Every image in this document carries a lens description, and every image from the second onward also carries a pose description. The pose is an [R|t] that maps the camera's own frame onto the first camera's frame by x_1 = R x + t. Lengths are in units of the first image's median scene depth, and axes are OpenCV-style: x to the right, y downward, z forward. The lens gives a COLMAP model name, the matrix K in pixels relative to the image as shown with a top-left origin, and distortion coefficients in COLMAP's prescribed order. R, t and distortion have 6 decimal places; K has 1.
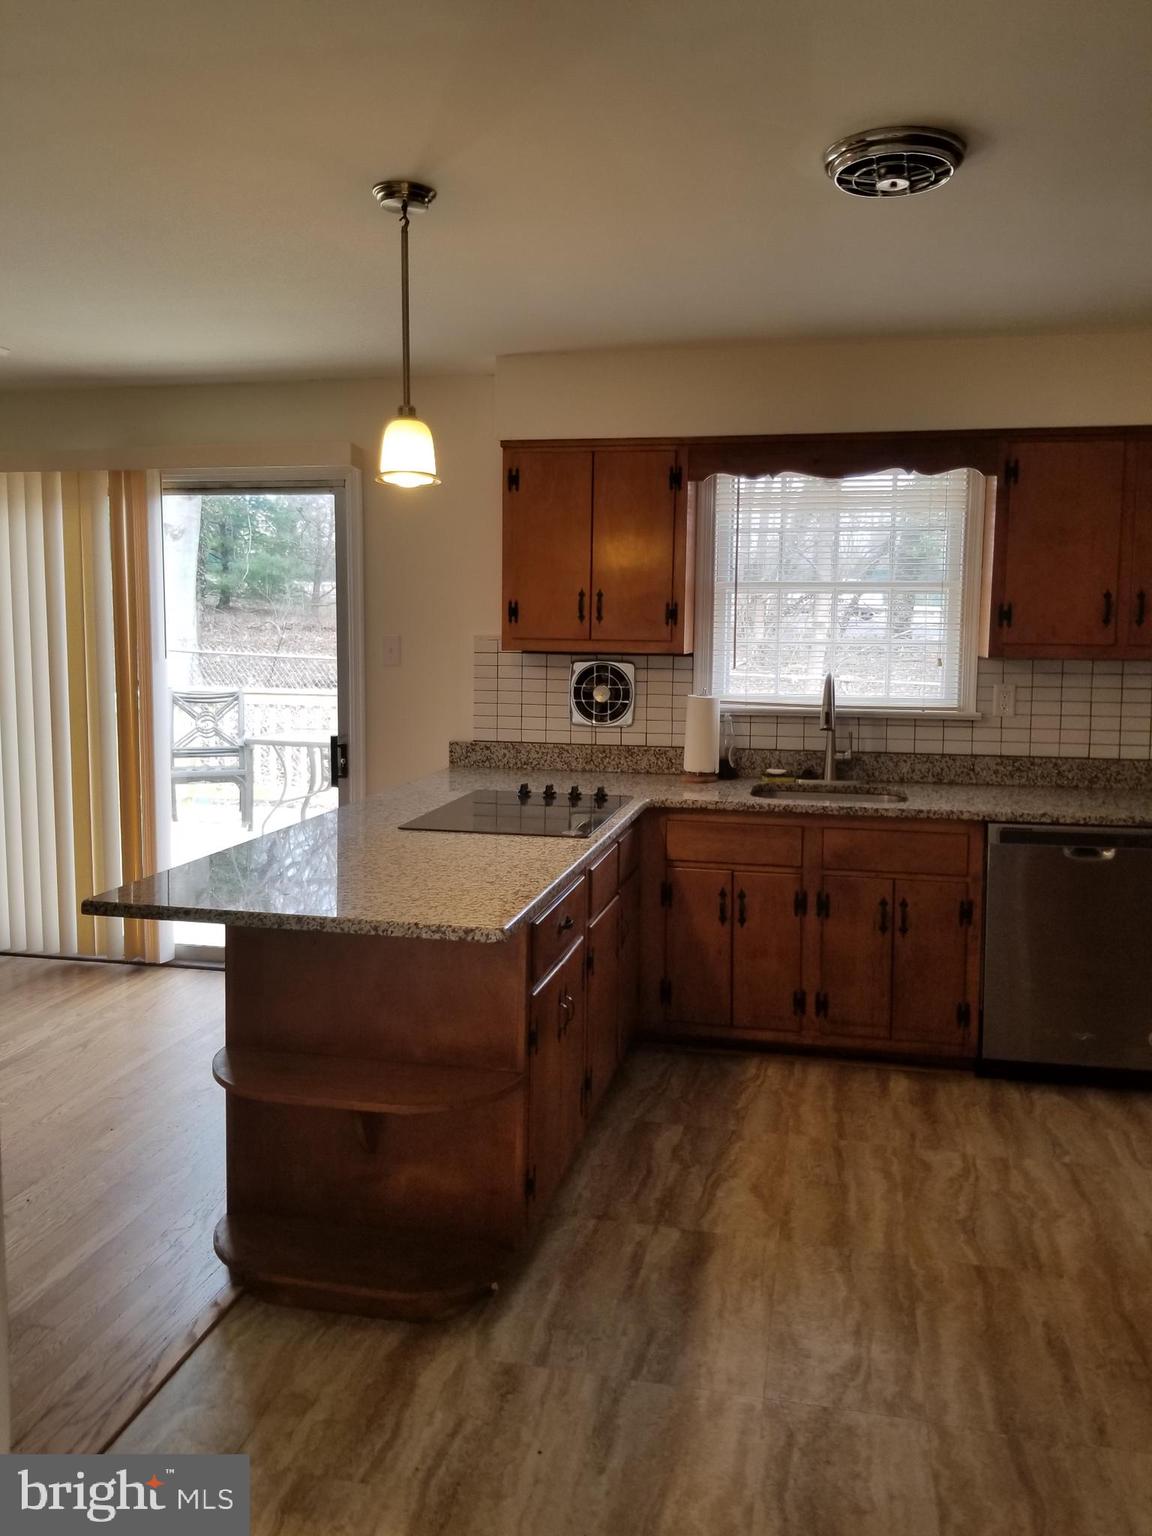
lens RADIAL K [[1195.2, 0, 590.9], [0, 1195.2, 725.6], [0, 0, 1]] dist [0.067151, -0.106544]
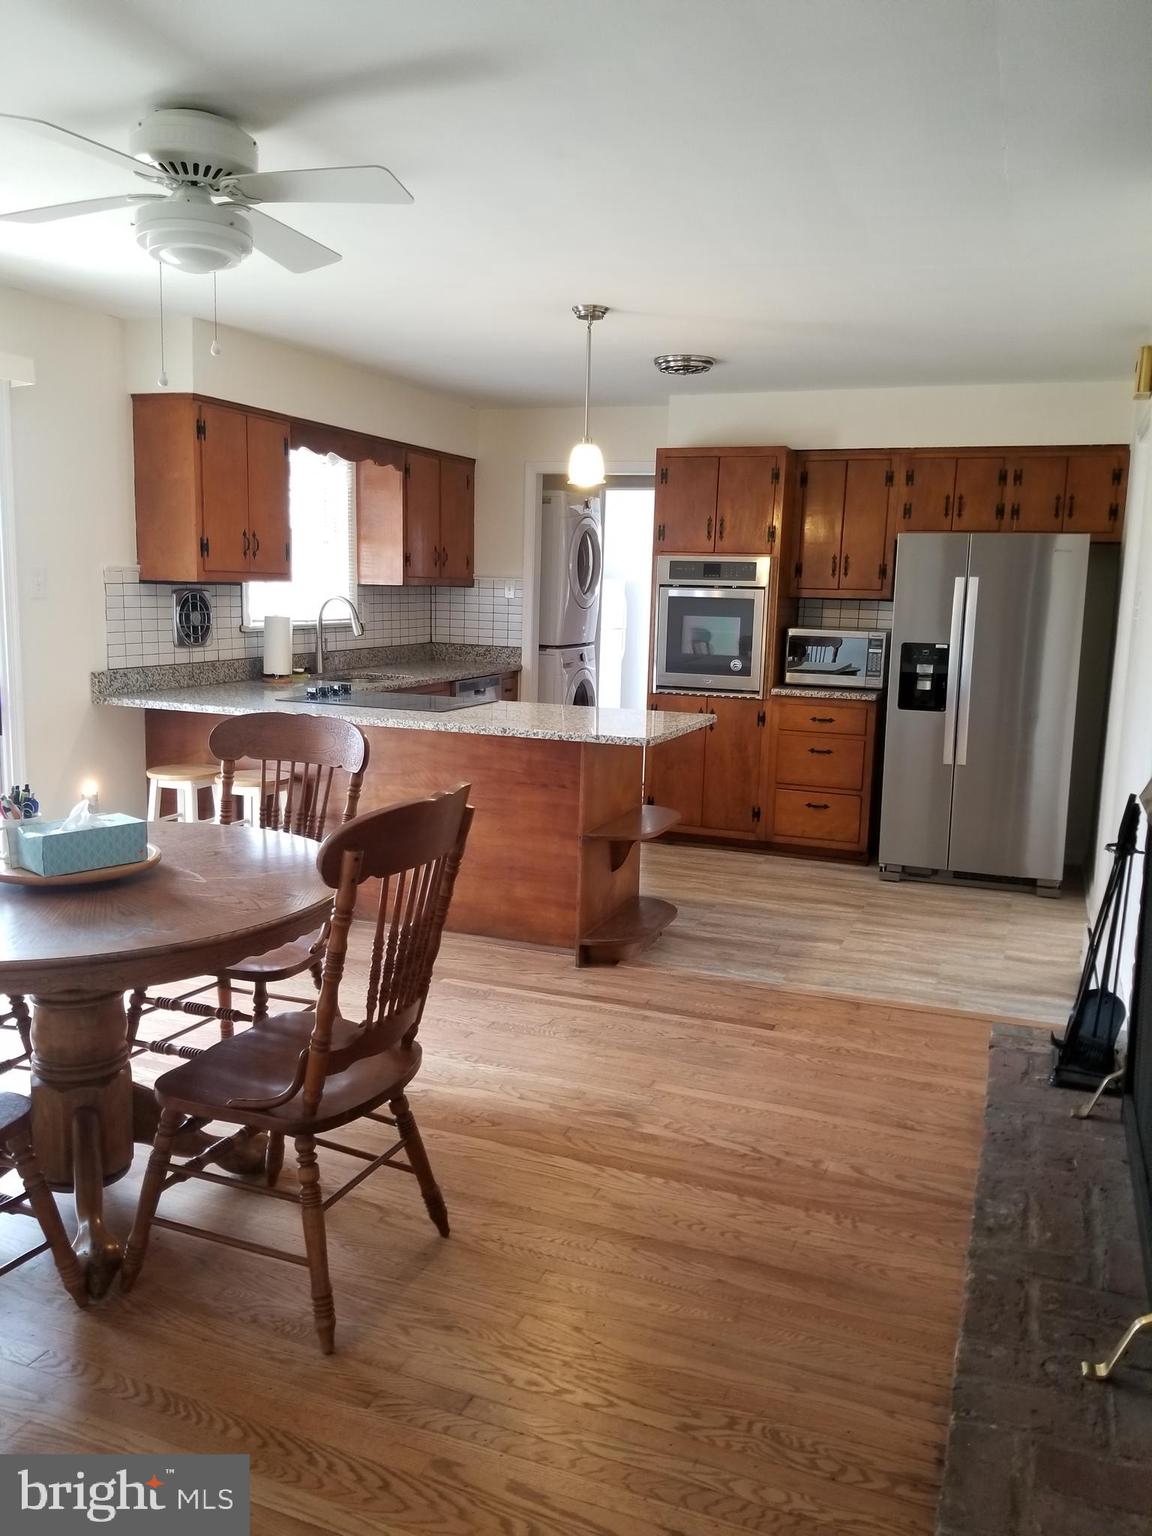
lens RADIAL K [[1186.3, 0, 579.6], [0, 1186.3, 763.4], [0, 0, 1]] dist [0.120601, -0.292047]
pose [[0.167284, -0.155638, 0.973547, -1.446295], [0.060442, 0.987223, 0.147438, -0.048733], [-0.984054, 0.034179, 0.174554, 0.573994]]
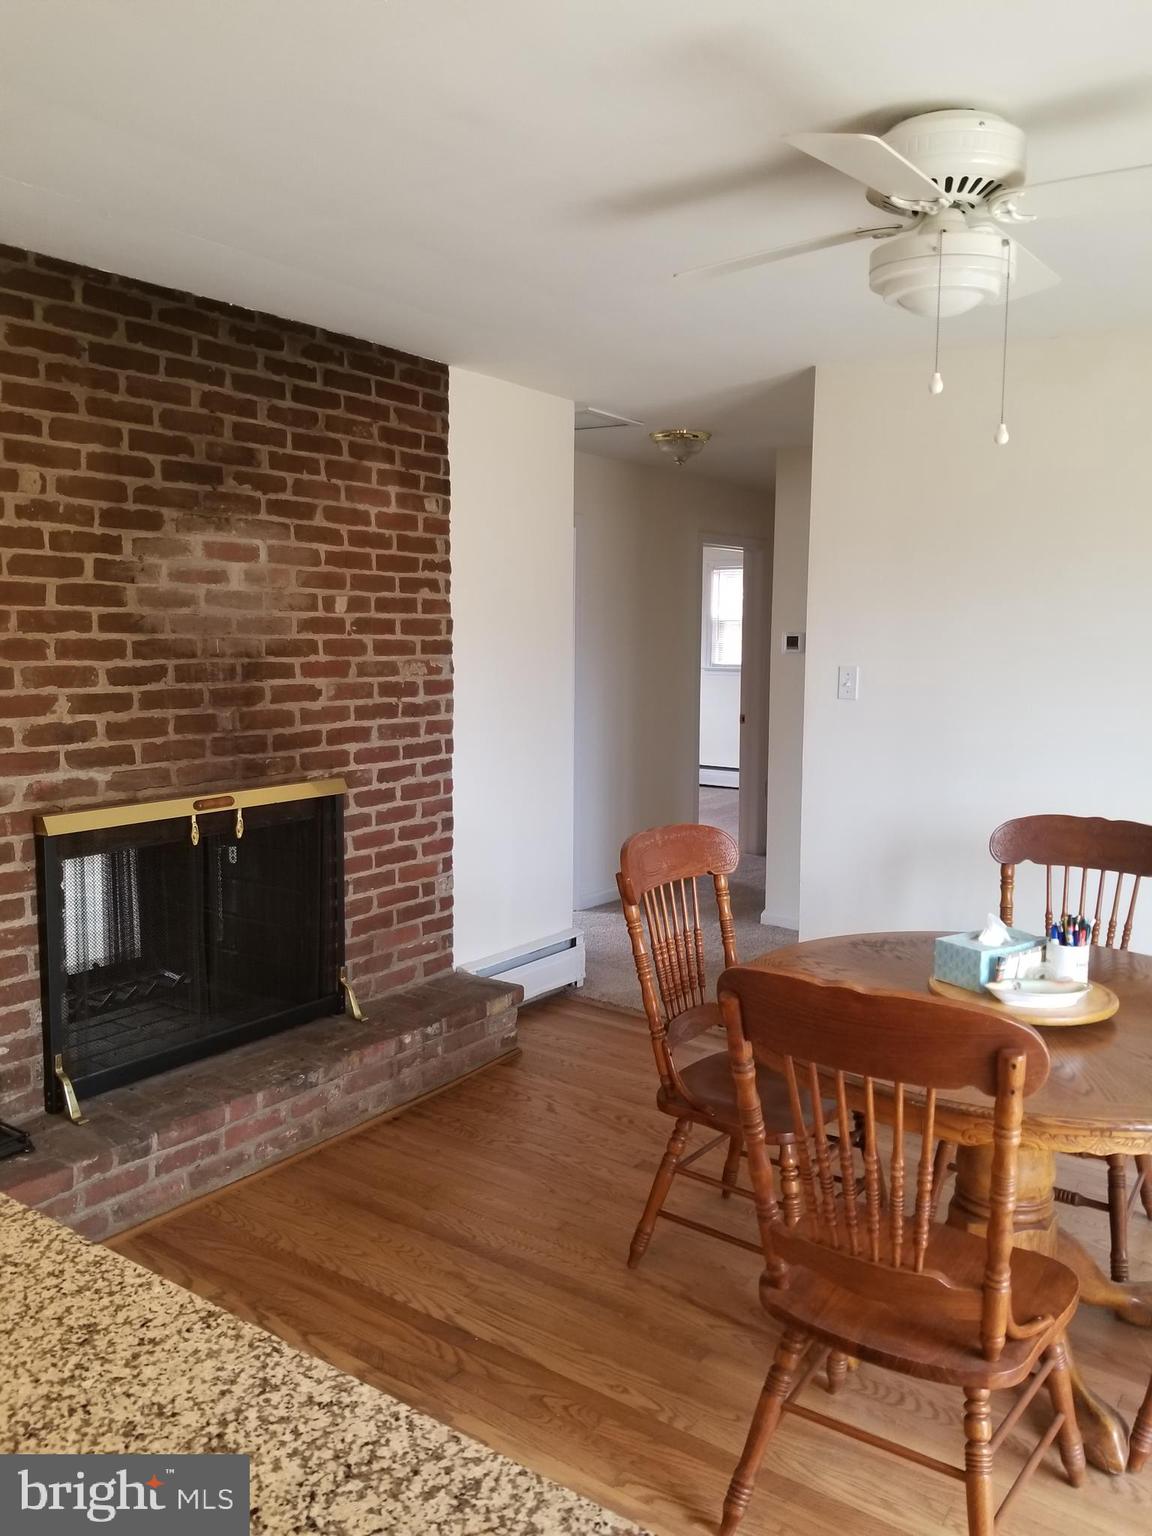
lens RADIAL K [[1193.6, 0, 606.4], [0, 1193.6, 747.3], [0, 0, 1]] dist [0.073808, -0.128181]
pose [[-0.395577, 0.074023, -0.915445, -0.023144], [-0.093543, 0.988316, 0.120337, -0.102982], [0.913657, 0.133236, -0.384031, 1.057099]]
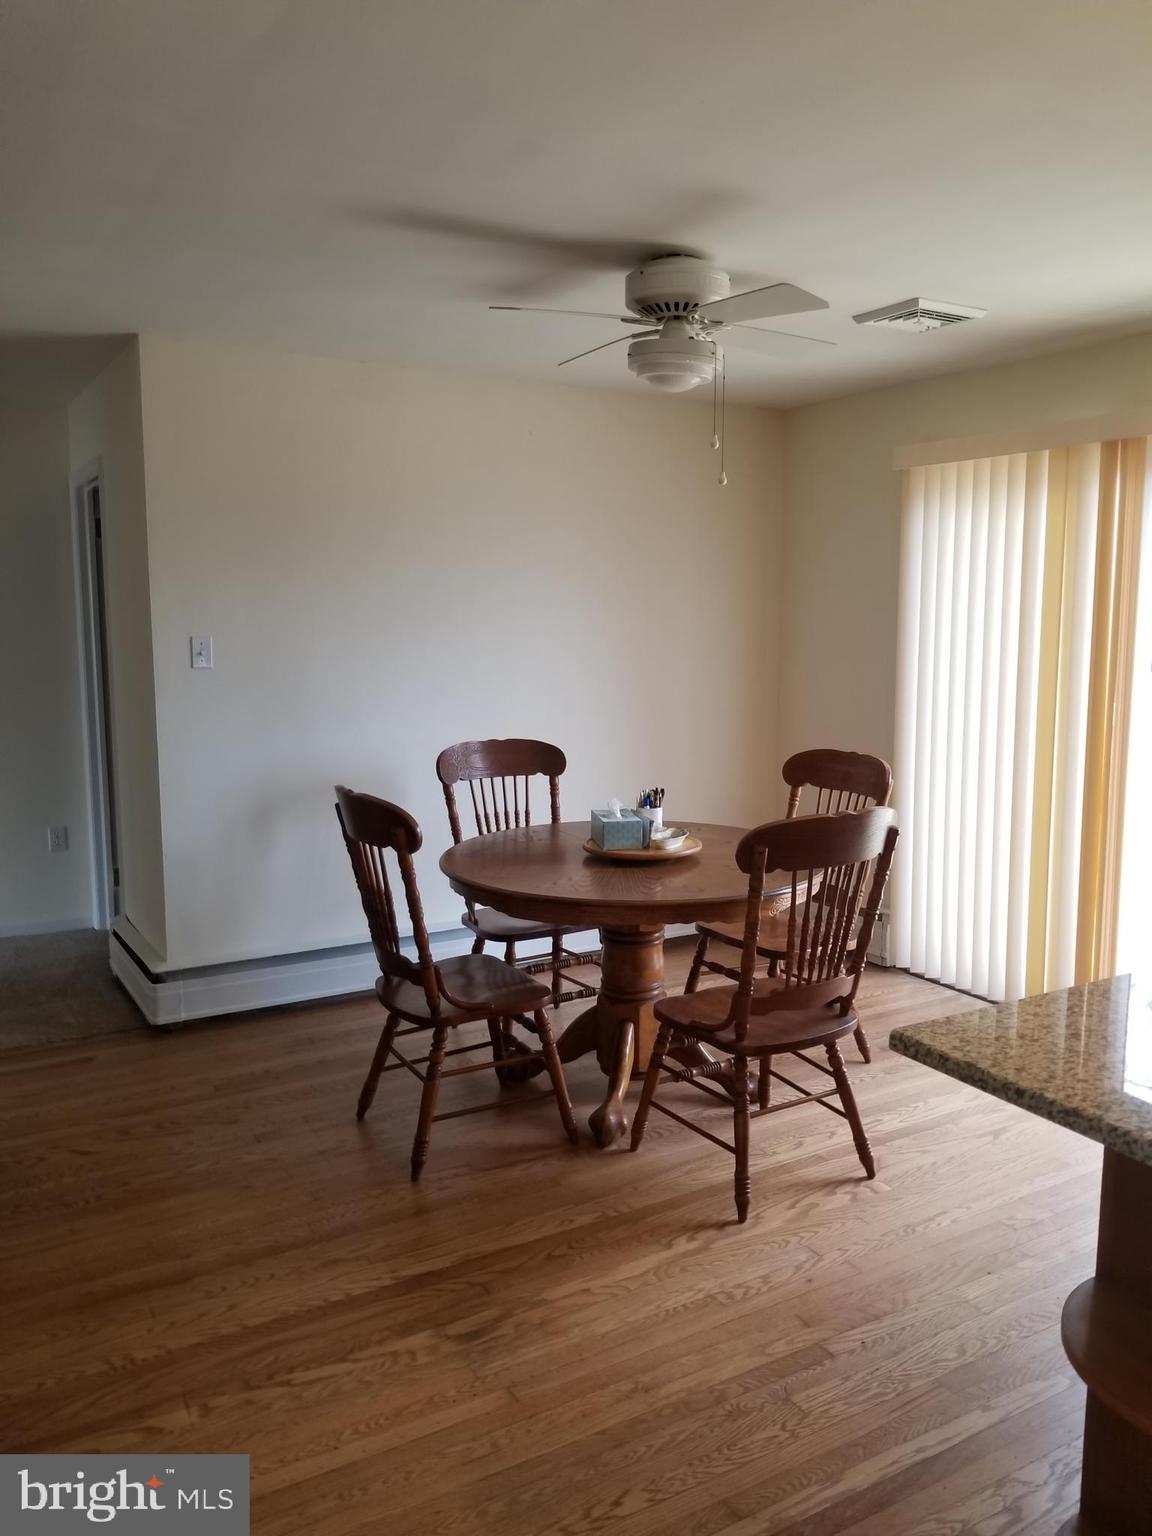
lens RADIAL K [[1196.3, 0, 615.4], [0, 1196.3, 751.3], [0, 0, 1]] dist [0.096657, -0.140402]
pose [[0.685548, 0.078960, -0.723733, -0.015134], [-0.058566, 0.996861, 0.053282, -0.035066], [0.725668, 0.005858, 0.688020, 0.269750]]
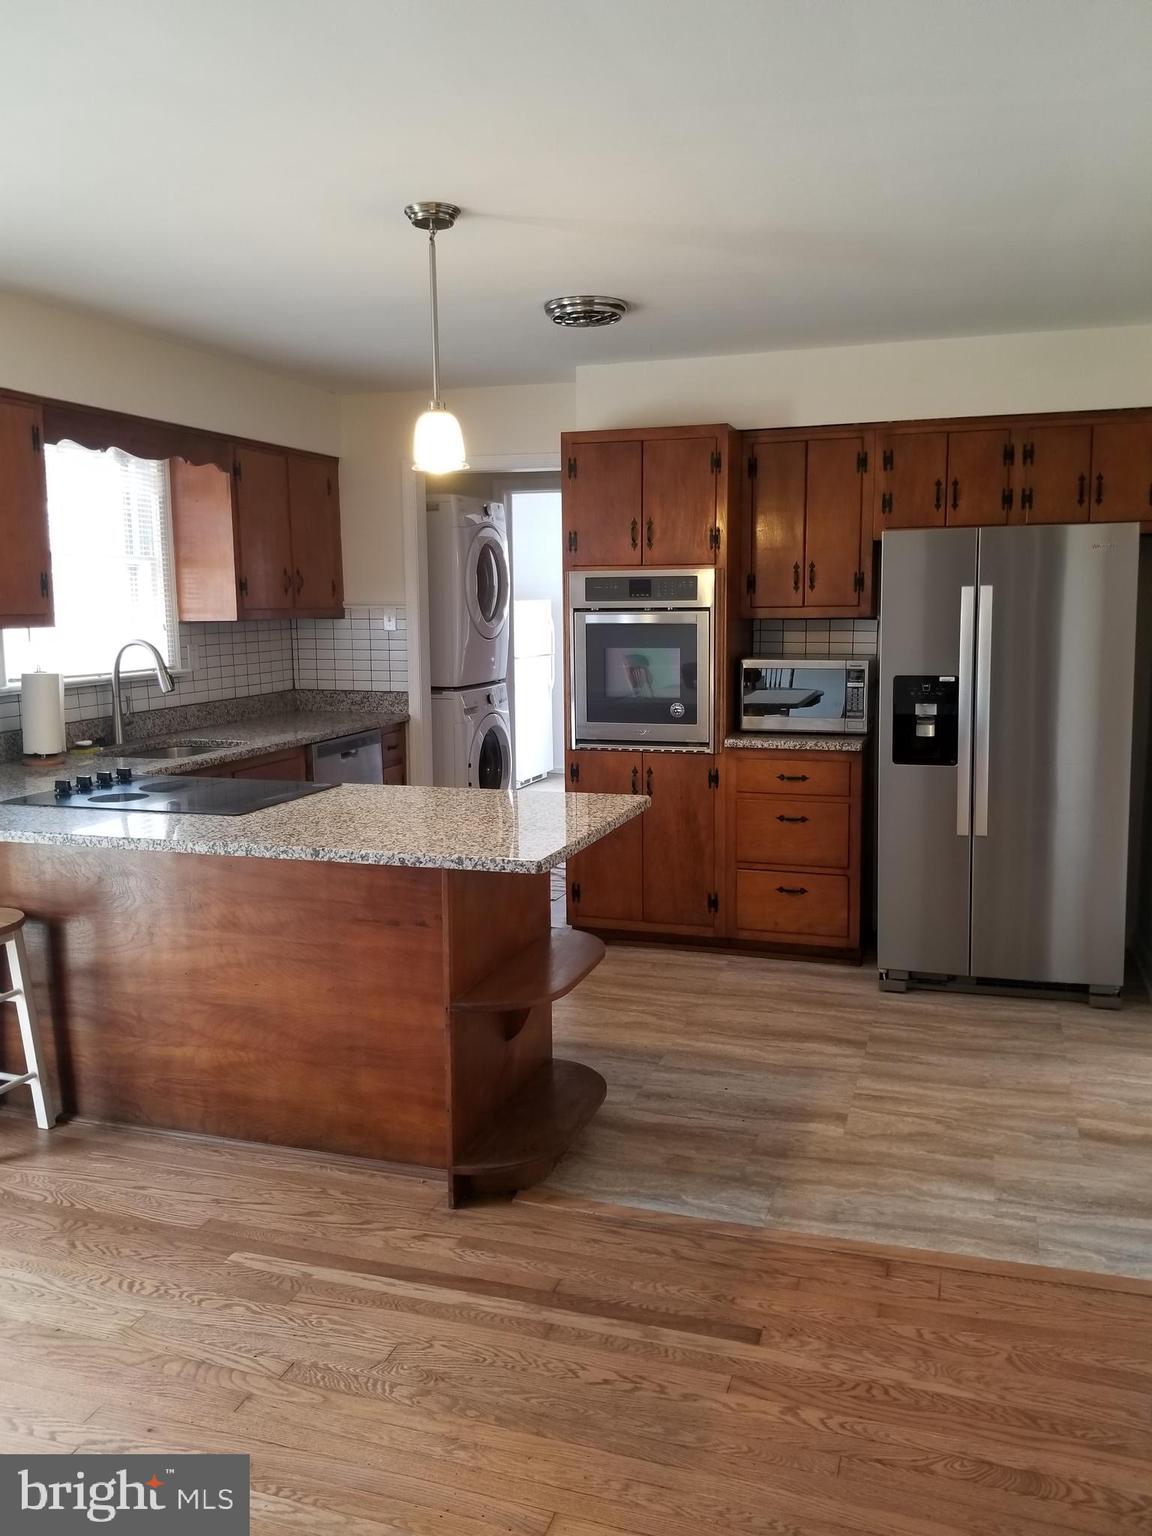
lens RADIAL K [[1190.0, 0, 595.8], [0, 1190.0, 741.9], [0, 0, 1]] dist [0.117902, -0.225640]
pose [[0.108672, -0.131788, 0.985303, -1.009707], [0.096568, 0.987885, 0.121482, -0.055929], [-0.989376, 0.081947, 0.120082, 0.580913]]
